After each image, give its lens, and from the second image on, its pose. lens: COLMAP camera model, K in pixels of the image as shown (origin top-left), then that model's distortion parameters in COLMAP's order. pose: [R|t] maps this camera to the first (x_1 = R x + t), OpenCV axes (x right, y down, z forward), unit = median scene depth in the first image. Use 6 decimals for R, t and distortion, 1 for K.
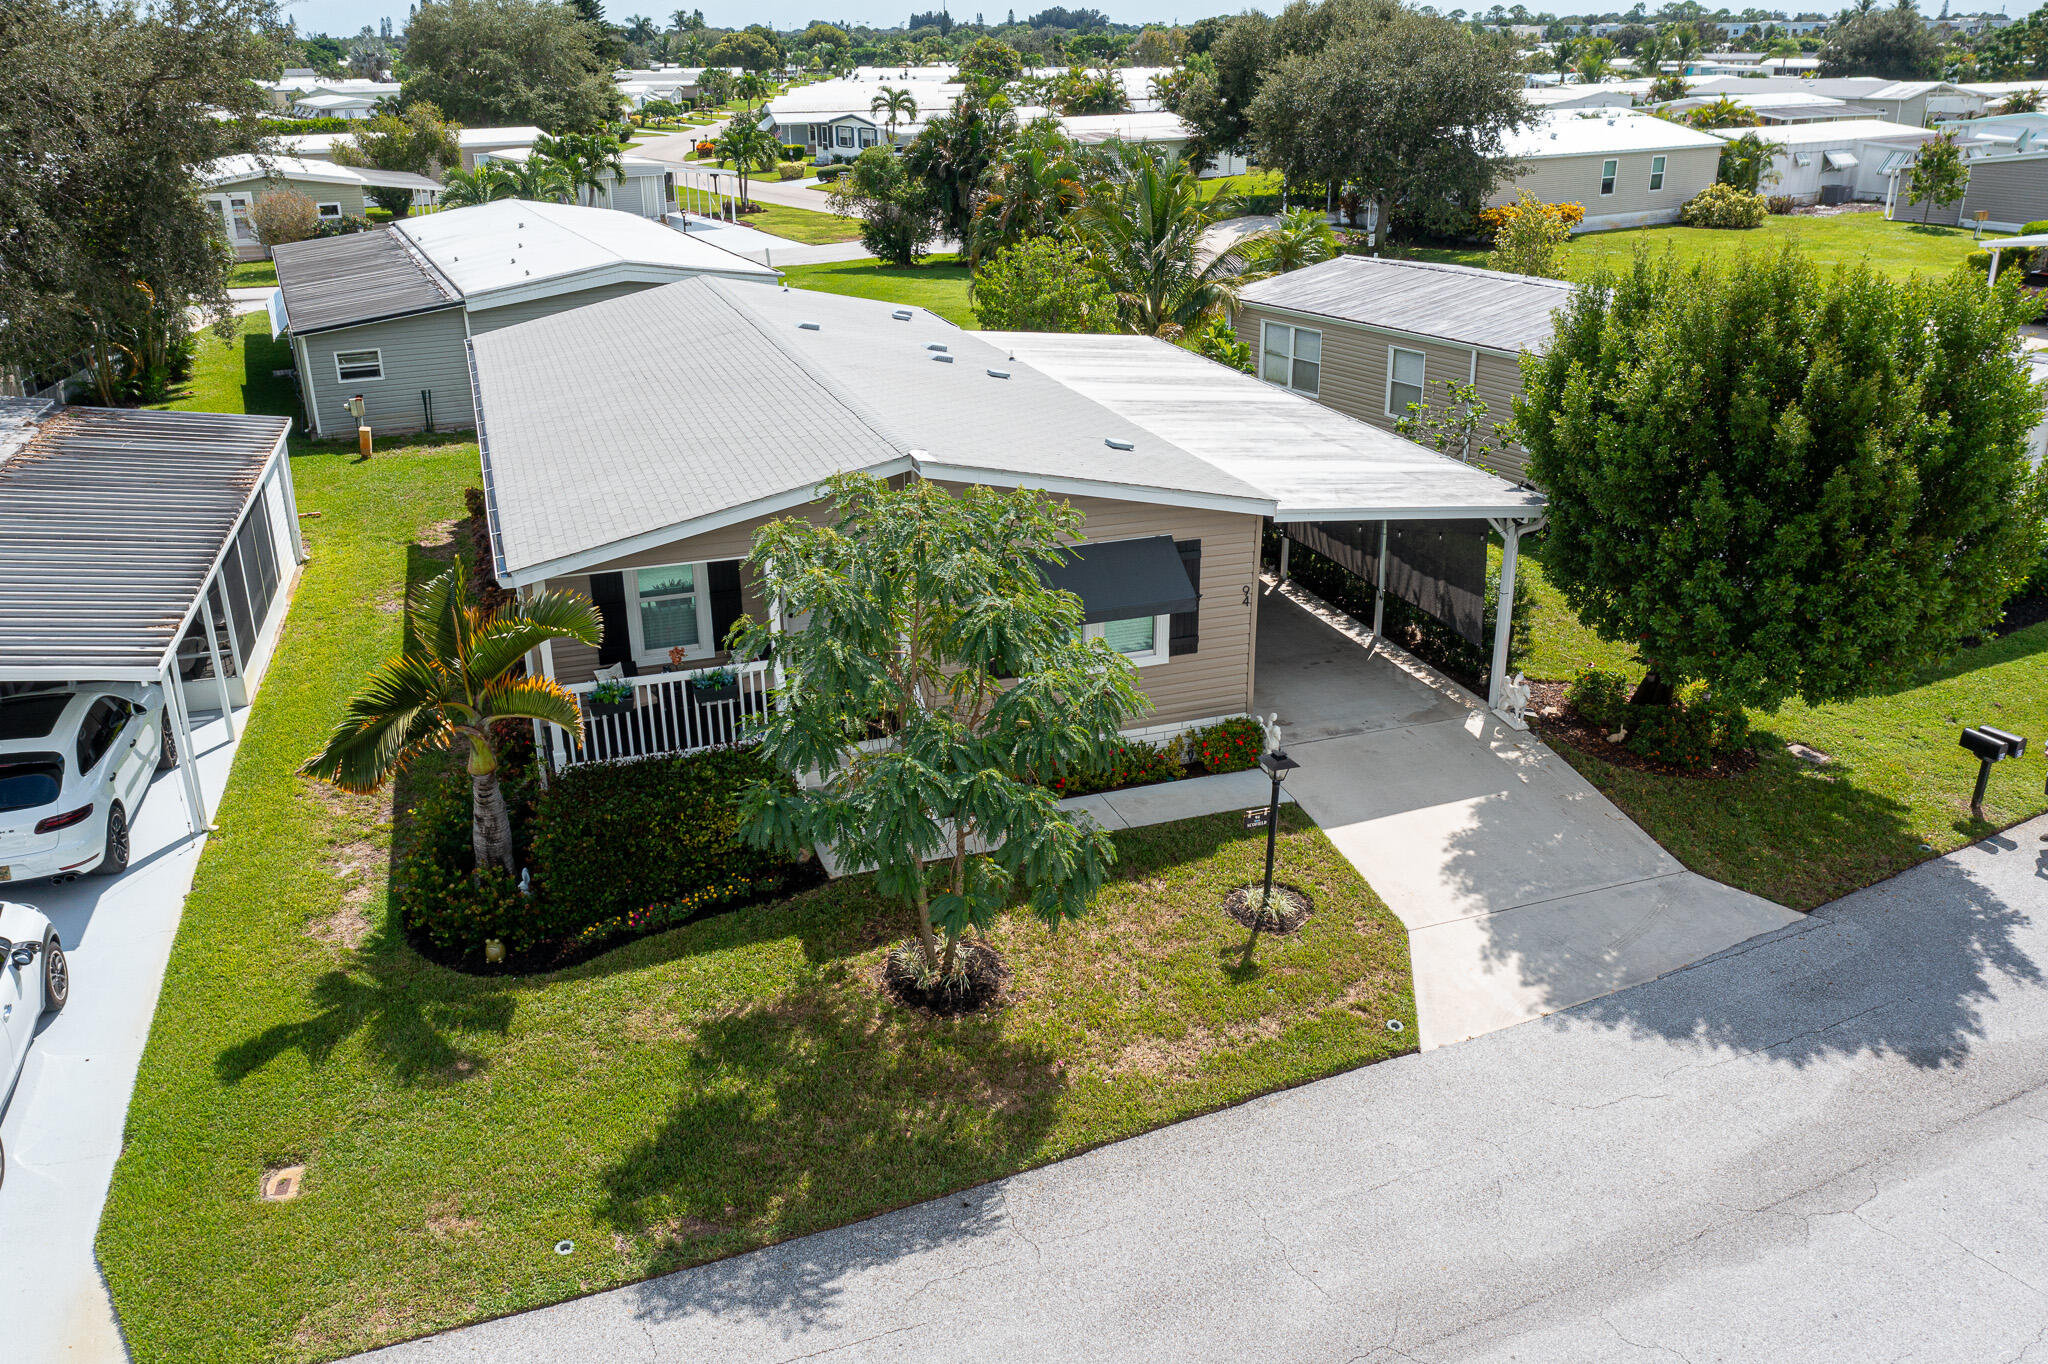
lens RADIAL K [[1623.1, 0, 1024.0], [0, 1623.1, 682.0], [0, 0, 1]] dist [-0.010700, 0.003731]
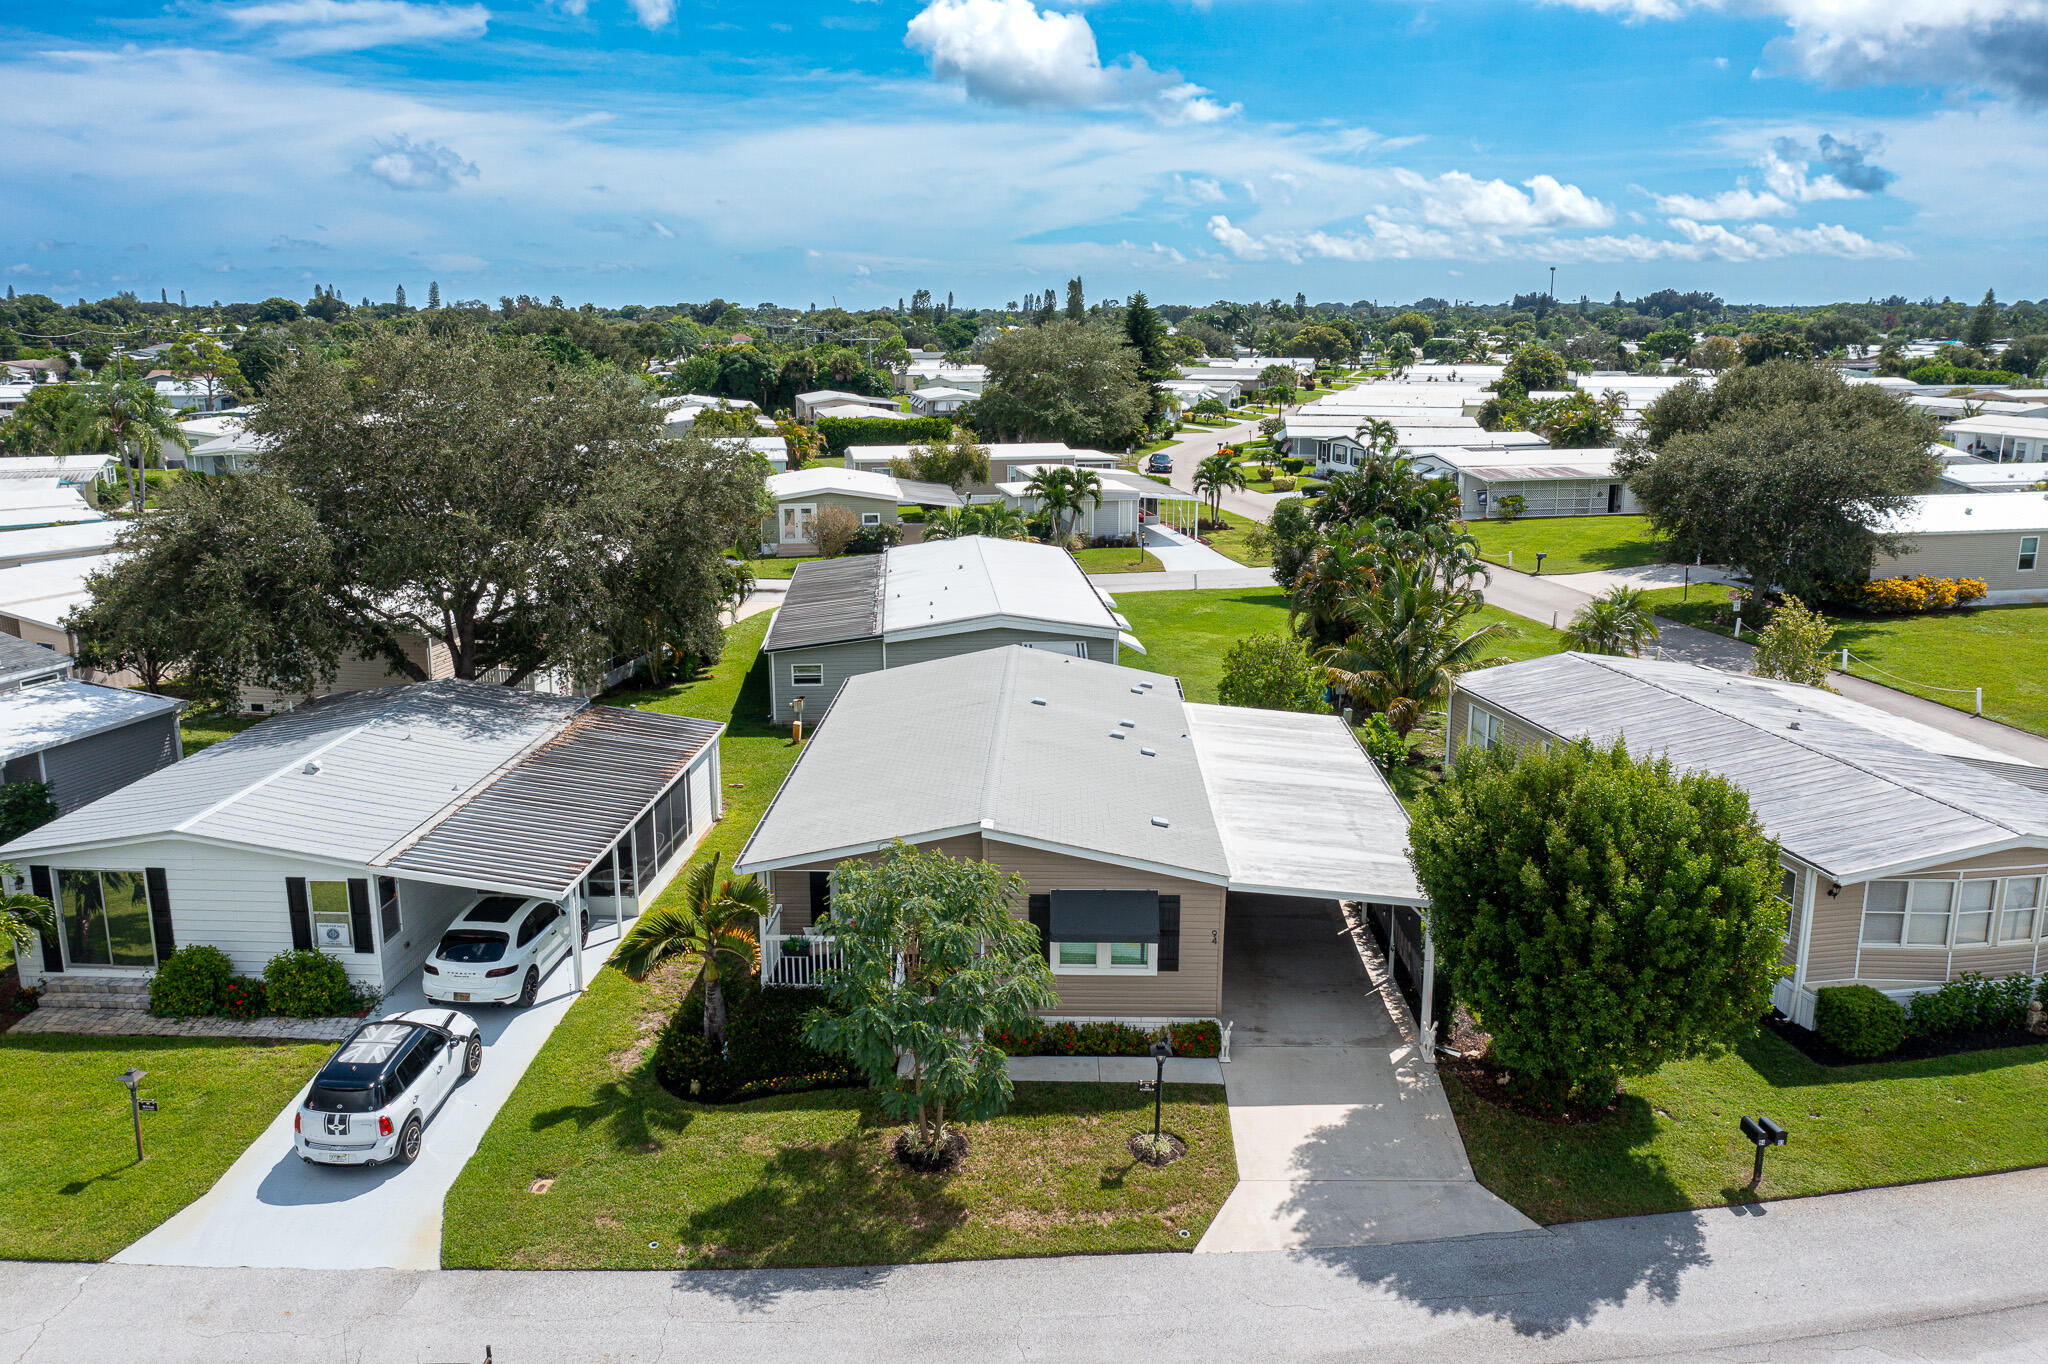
lens RADIAL K [[1623.1, 0, 1024.0], [0, 1623.1, 682.0], [0, 0, 1]] dist [-0.010700, 0.003731]
pose [[0.936847, 0.086959, -0.338756, 0.514128], [-0.137368, 0.982247, -0.127753, -0.078048], [0.321632, 0.166219, 0.932161, -0.522701]]
